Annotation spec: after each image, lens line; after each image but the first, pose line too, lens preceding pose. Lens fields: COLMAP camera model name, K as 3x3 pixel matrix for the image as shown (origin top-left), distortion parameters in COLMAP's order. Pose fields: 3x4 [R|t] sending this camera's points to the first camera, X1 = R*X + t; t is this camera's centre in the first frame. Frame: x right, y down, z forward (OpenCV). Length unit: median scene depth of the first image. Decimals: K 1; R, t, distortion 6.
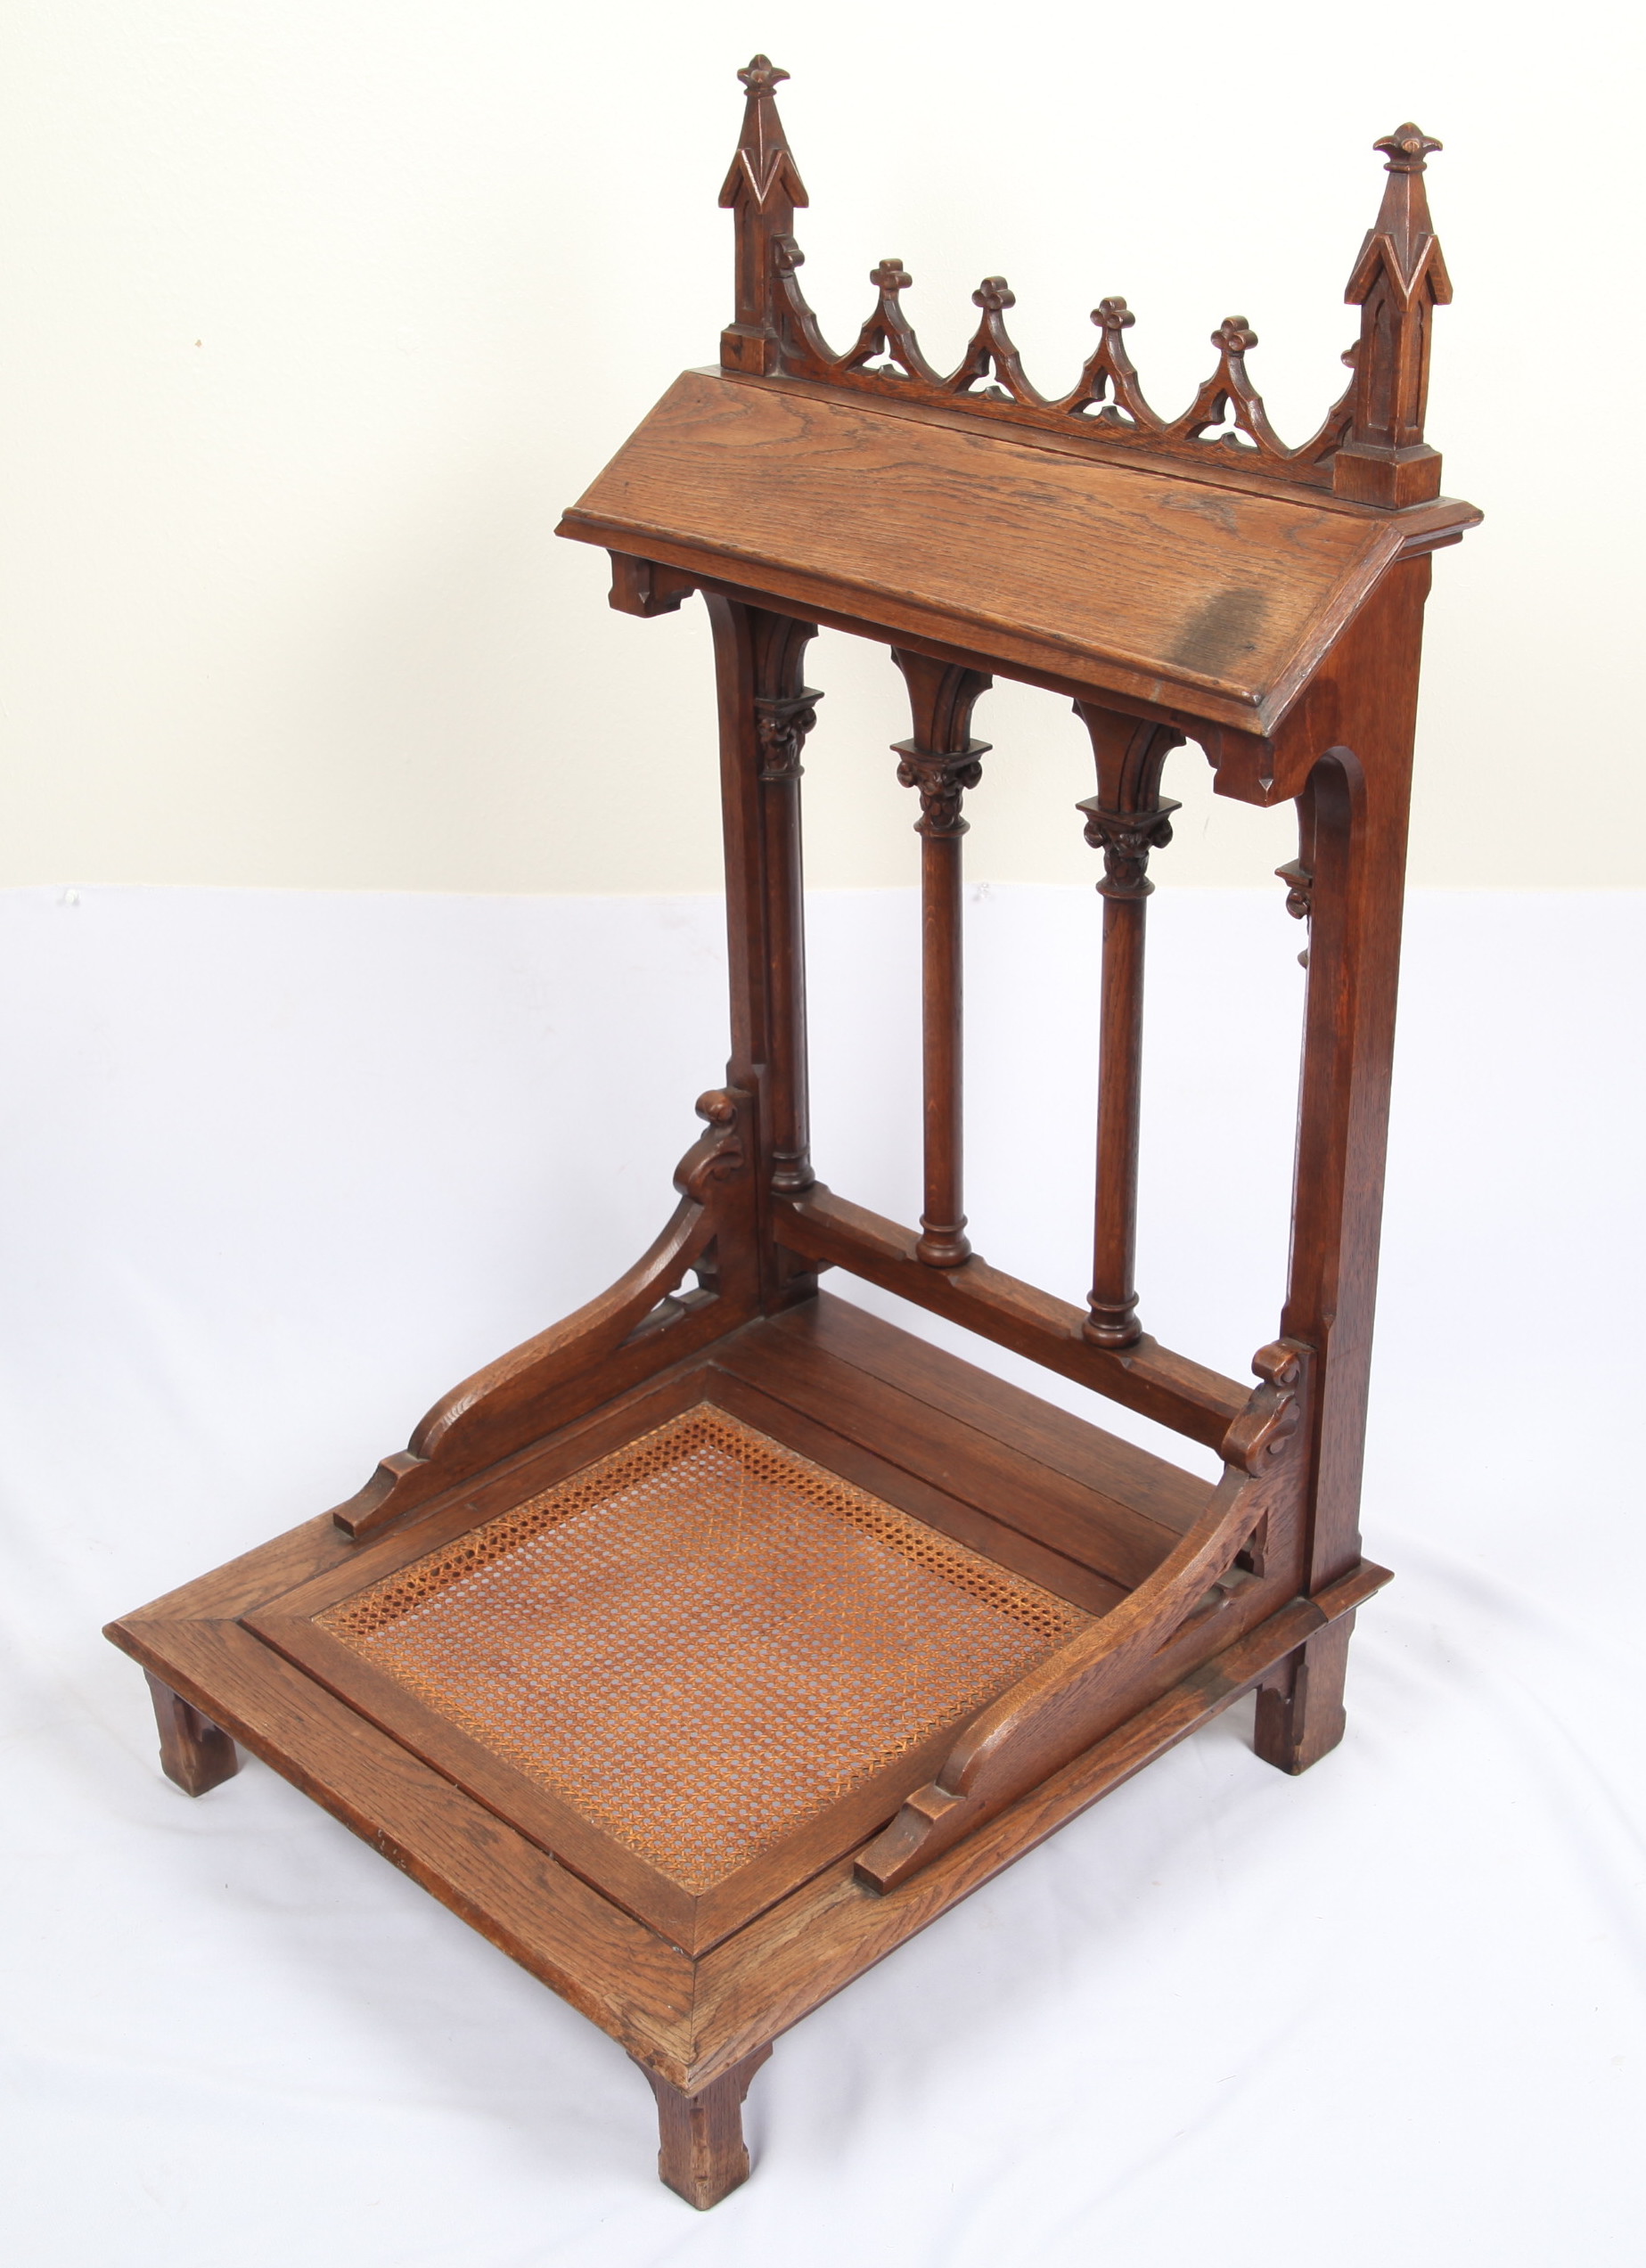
lens RADIAL K [[2988.3, 0, 823.0], [0, 2988.3, 1134.0], [0, 0, 1]] dist [-0.109346, 0.083782]
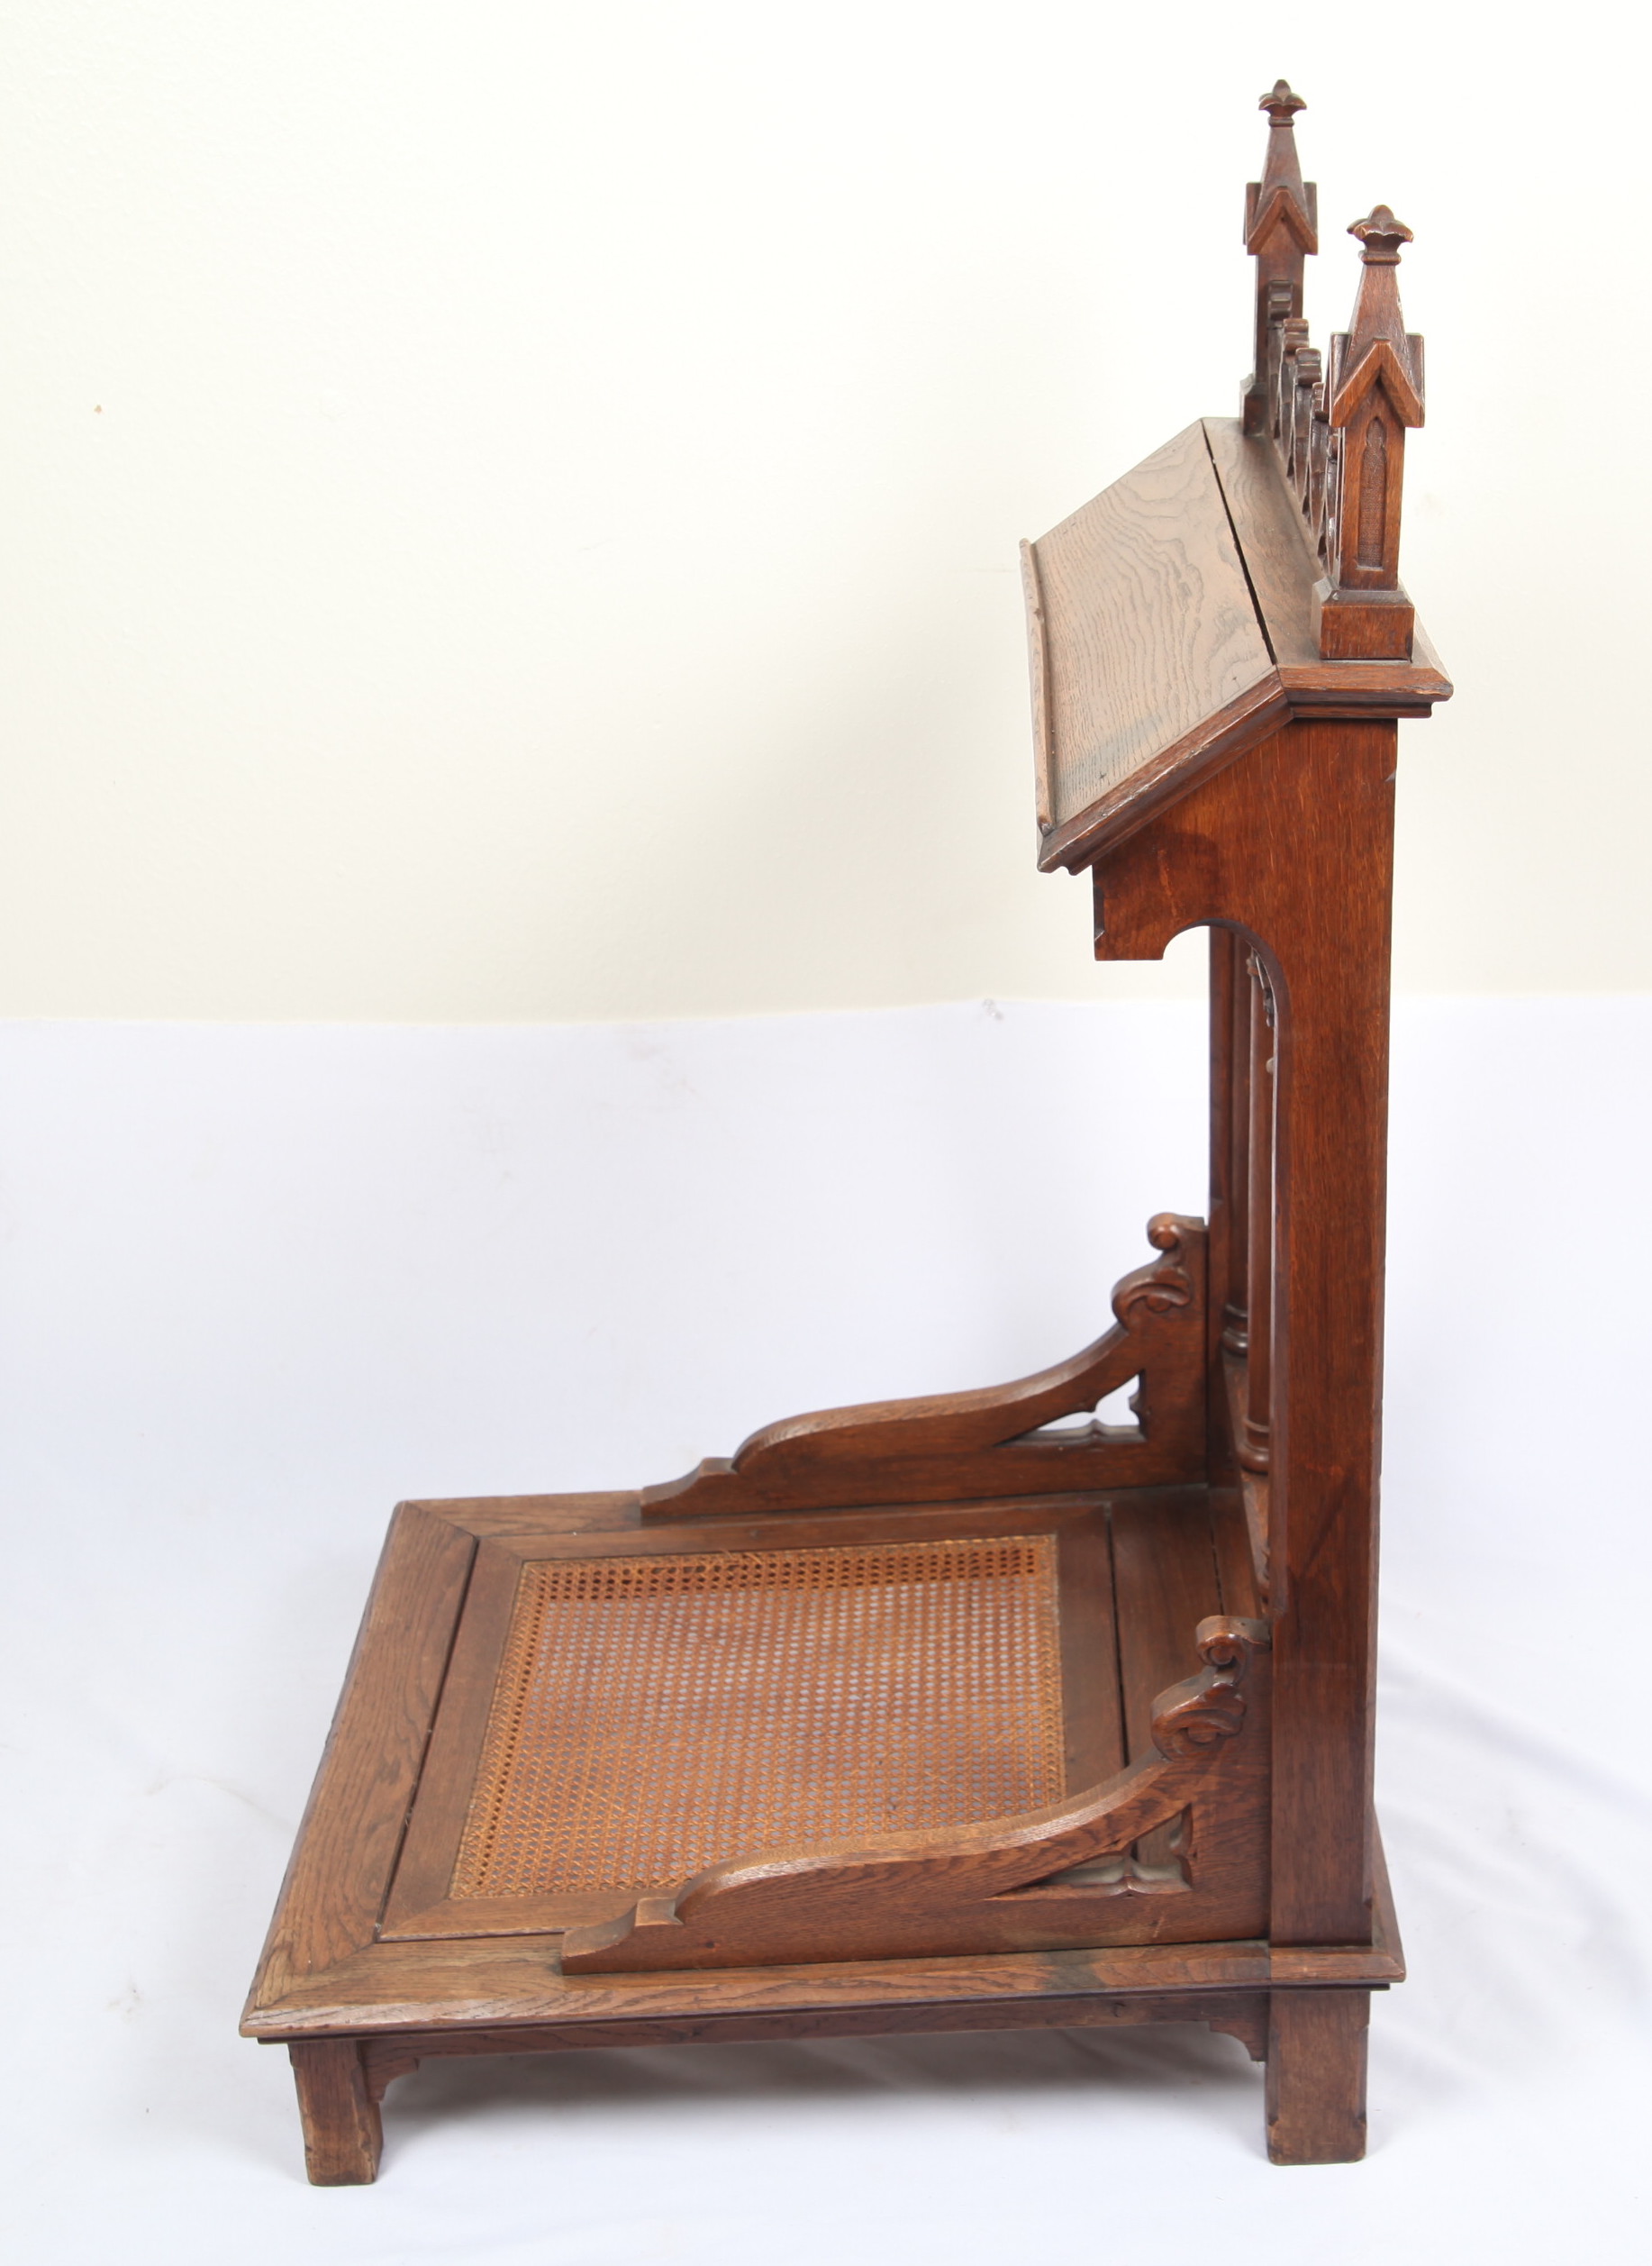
lens RADIAL K [[3551.0, 0, 826.0], [0, 3551.0, 1133.0], [0, 0, 1]] dist [-0.016577, -0.025700]
pose [[0.703089, 0.269234, -0.658163, 0.696746], [-0.296990, 0.952145, 0.072231, -0.099313], [0.646113, 0.144683, 0.749403, 0.149921]]
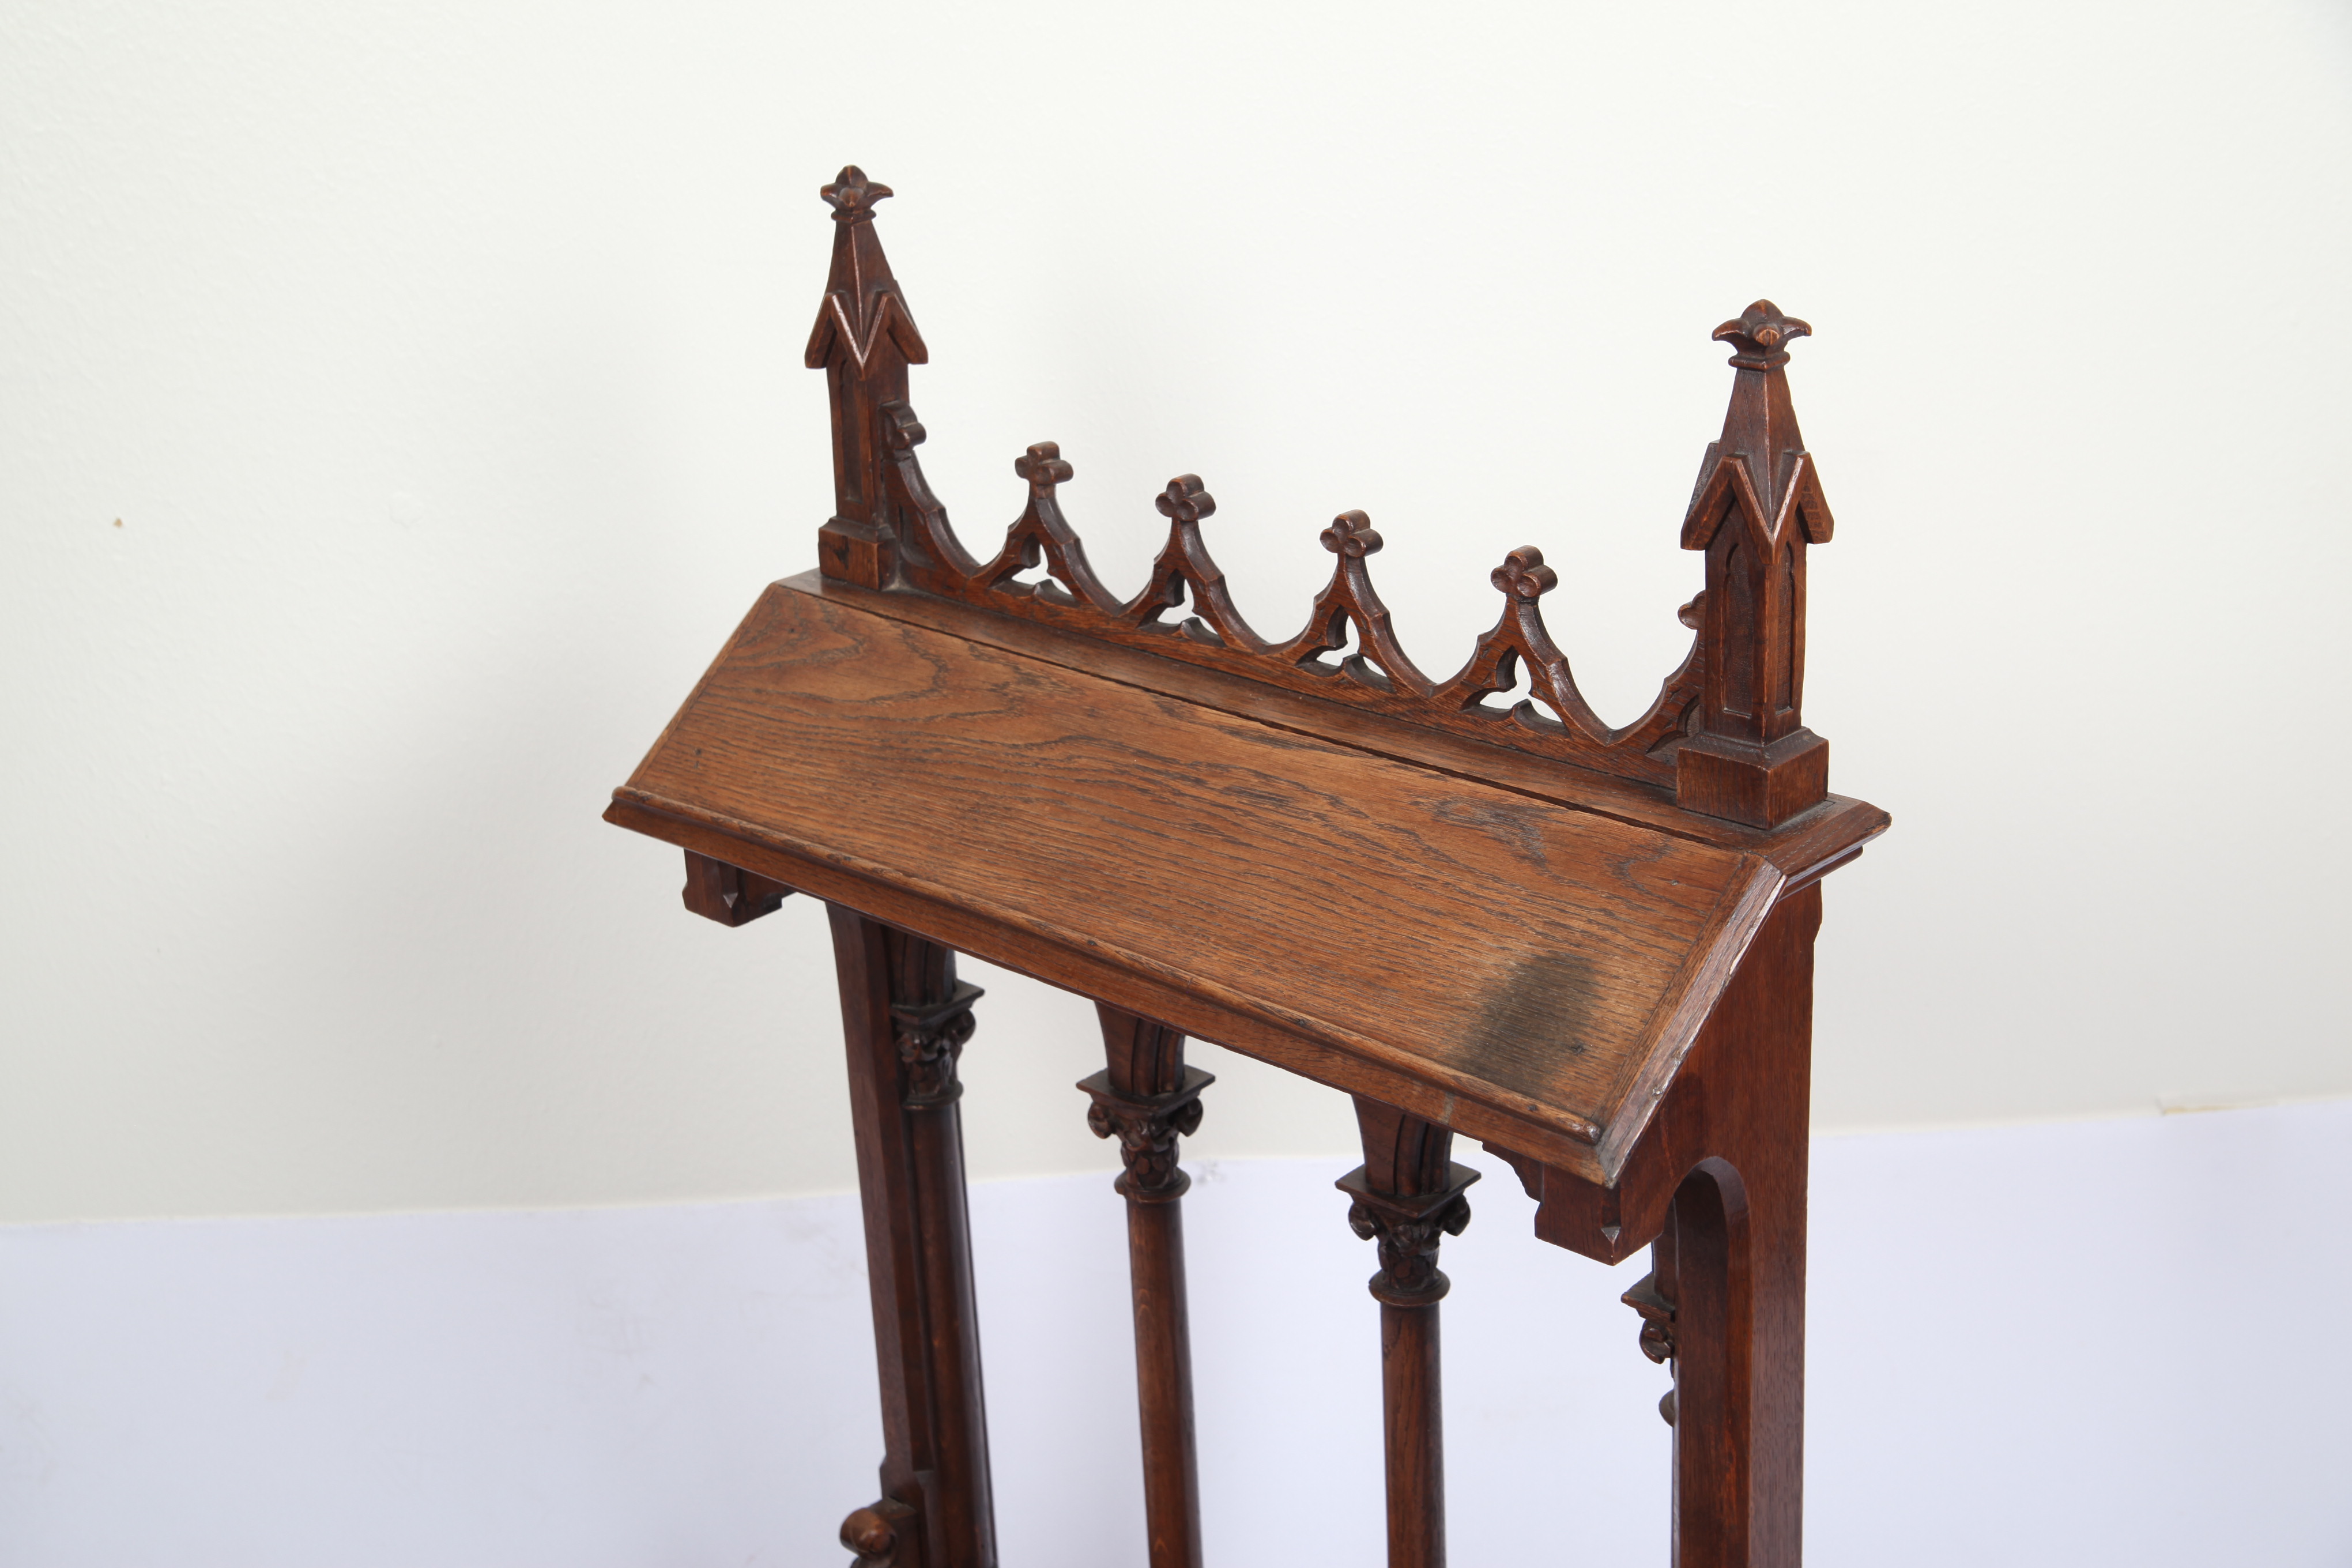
lens RADIAL K [[3374.5, 0, 1176.0], [0, 3374.5, 784.0], [0, 0, 1]] dist [0.053175, 0.112371]
pose [[0.997568, -0.051427, 0.047041, 0.012388], [0.055164, 0.995109, -0.081939, -0.142931], [-0.042597, 0.084335, 0.995527, 0.175103]]
